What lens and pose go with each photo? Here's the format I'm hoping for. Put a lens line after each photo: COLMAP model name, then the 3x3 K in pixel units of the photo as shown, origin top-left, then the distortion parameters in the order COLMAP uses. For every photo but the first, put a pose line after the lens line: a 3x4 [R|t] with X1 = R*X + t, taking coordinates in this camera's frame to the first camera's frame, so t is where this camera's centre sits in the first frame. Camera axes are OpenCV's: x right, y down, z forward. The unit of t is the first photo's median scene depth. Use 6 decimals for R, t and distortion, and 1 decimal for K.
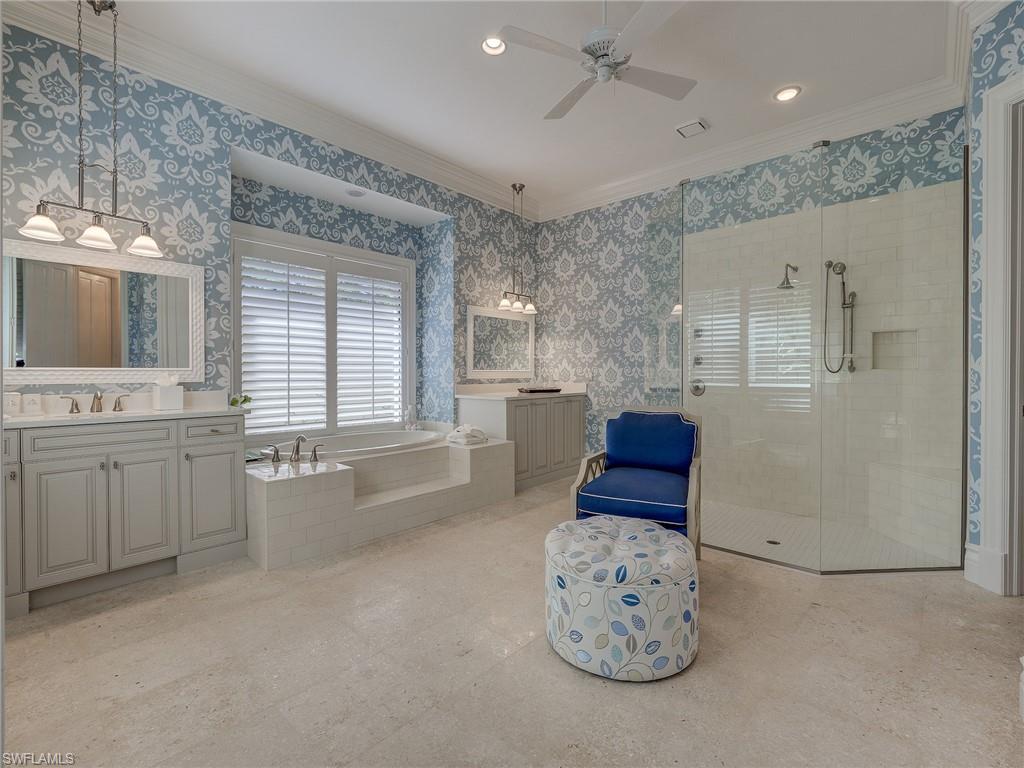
lens RADIAL K [[461.2, 0, 519.9], [0, 461.2, 377.3], [0, 0, 1]] dist [-0.002136, -0.000703]
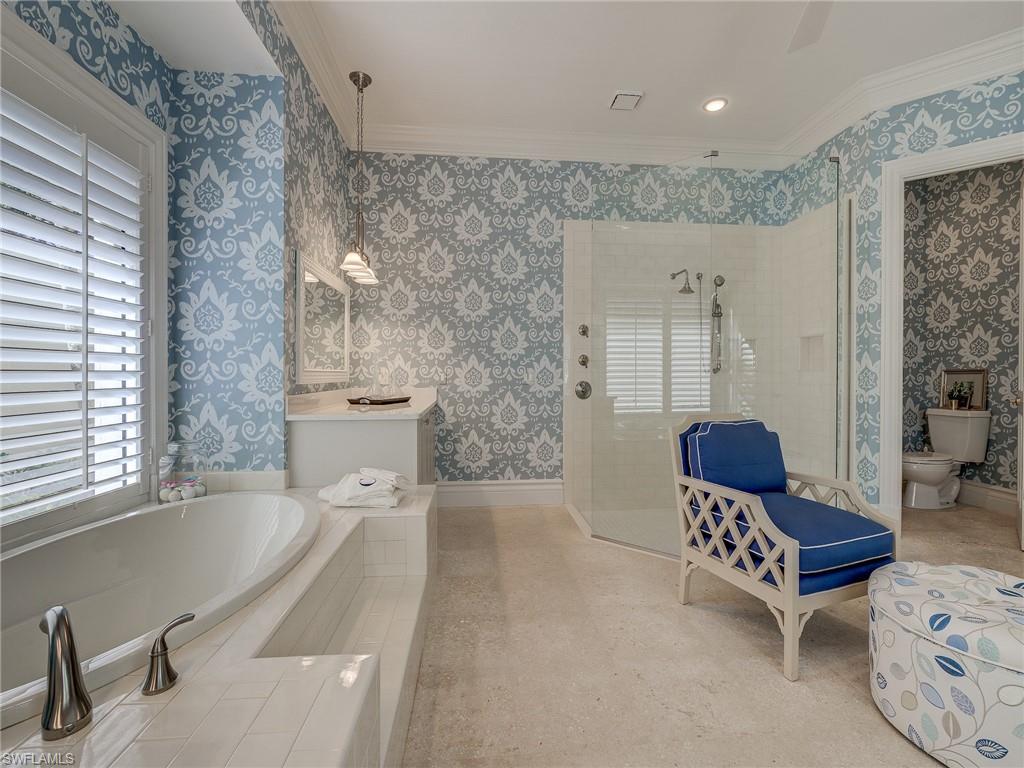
lens RADIAL K [[461.2, 0, 519.9], [0, 461.2, 377.3], [0, 0, 1]] dist [-0.002136, -0.000703]
pose [[0.678920, -0.004052, 0.734201, -0.327196], [0.006938, 0.999976, -0.000897, -0.002787], [-0.734180, 0.005703, 0.678931, 0.419885]]
